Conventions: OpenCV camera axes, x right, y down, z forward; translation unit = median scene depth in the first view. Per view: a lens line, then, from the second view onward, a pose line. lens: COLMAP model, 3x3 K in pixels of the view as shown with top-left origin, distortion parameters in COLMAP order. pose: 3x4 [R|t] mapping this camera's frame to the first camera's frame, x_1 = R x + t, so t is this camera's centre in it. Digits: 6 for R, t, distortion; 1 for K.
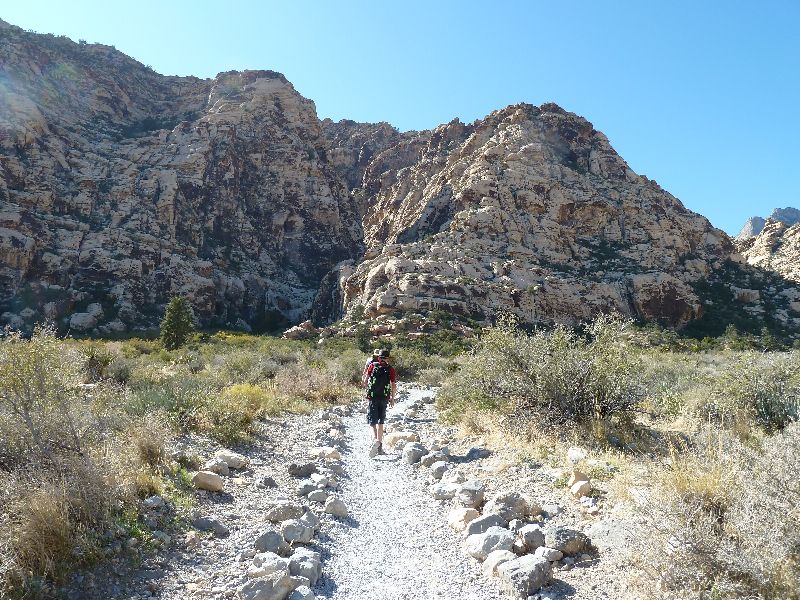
lens RADIAL K [[592.4, 0, 400.0], [0, 592.4, 300.0], [0, 0, 1]] dist [-0.029527, 0.000040]
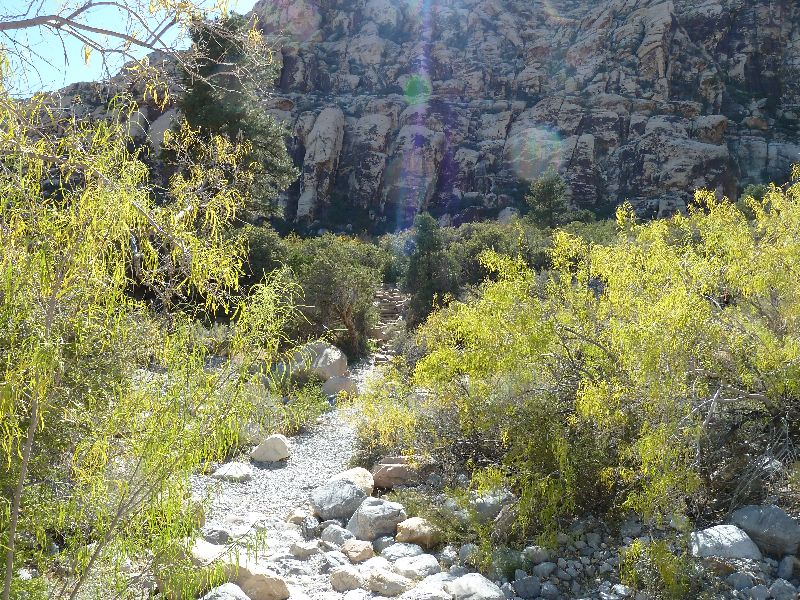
lens RADIAL K [[592.4, 0, 400.0], [0, 592.4, 300.0], [0, 0, 1]] dist [-0.029527, 0.000040]
pose [[0.597560, -0.019139, -0.801595, -0.065610], [0.097253, 0.994064, 0.048764, 0.046527], [0.795904, -0.107097, 0.595875, 0.400680]]
